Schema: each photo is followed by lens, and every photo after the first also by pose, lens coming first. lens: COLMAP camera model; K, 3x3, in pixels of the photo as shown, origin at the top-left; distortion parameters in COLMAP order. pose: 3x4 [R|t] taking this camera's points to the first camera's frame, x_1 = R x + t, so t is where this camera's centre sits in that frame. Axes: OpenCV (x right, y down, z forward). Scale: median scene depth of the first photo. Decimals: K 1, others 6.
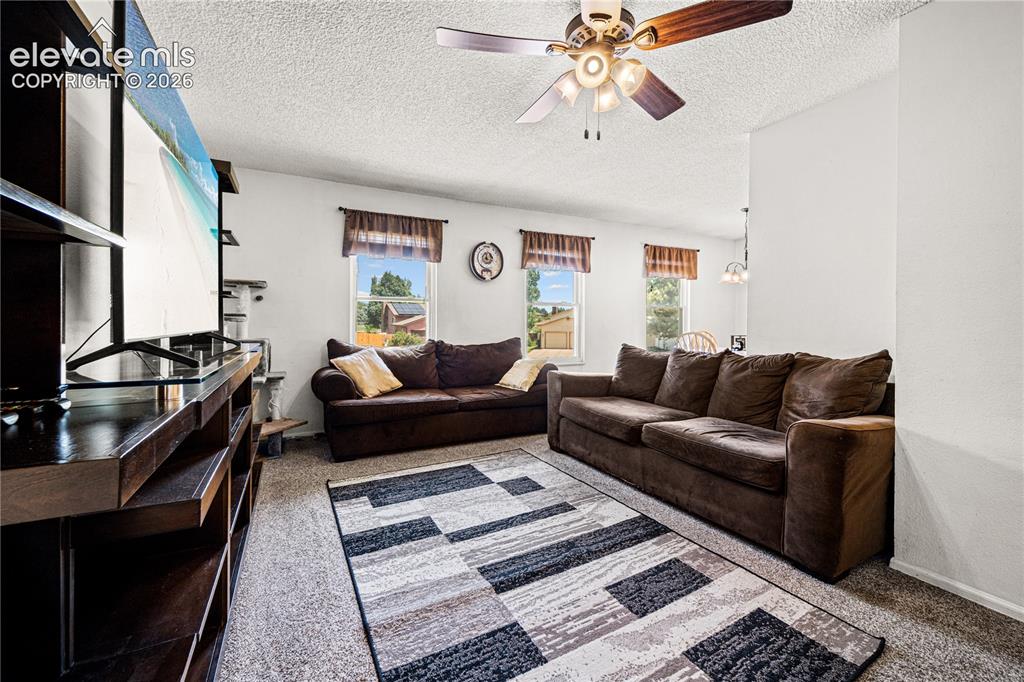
lens RADIAL K [[414.1, 0, 507.7], [0, 414.1, 330.2], [0, 0, 1]] dist [0.003208, -0.002846]
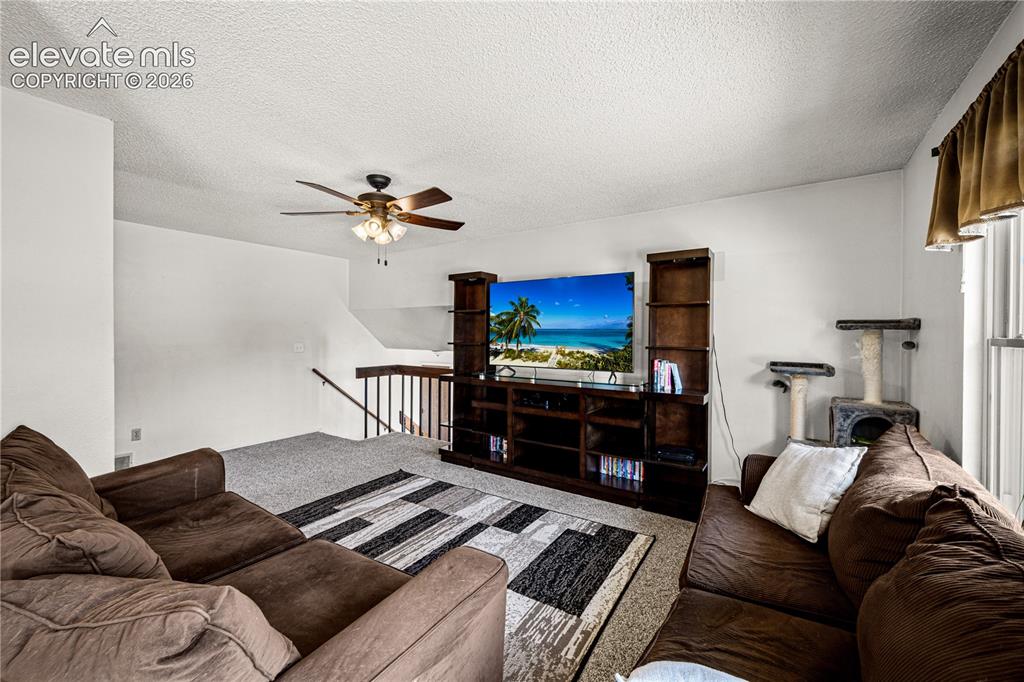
lens RADIAL K [[414.1, 0, 508.0], [0, 414.1, 335.9], [0, 0, 1]] dist [0.003208, -0.002846]
pose [[-0.882265, -0.005910, -0.470717, 0.466145], [-0.014642, 0.999782, 0.014890, -0.167637], [0.470526, 0.020029, -0.882159, 2.326512]]
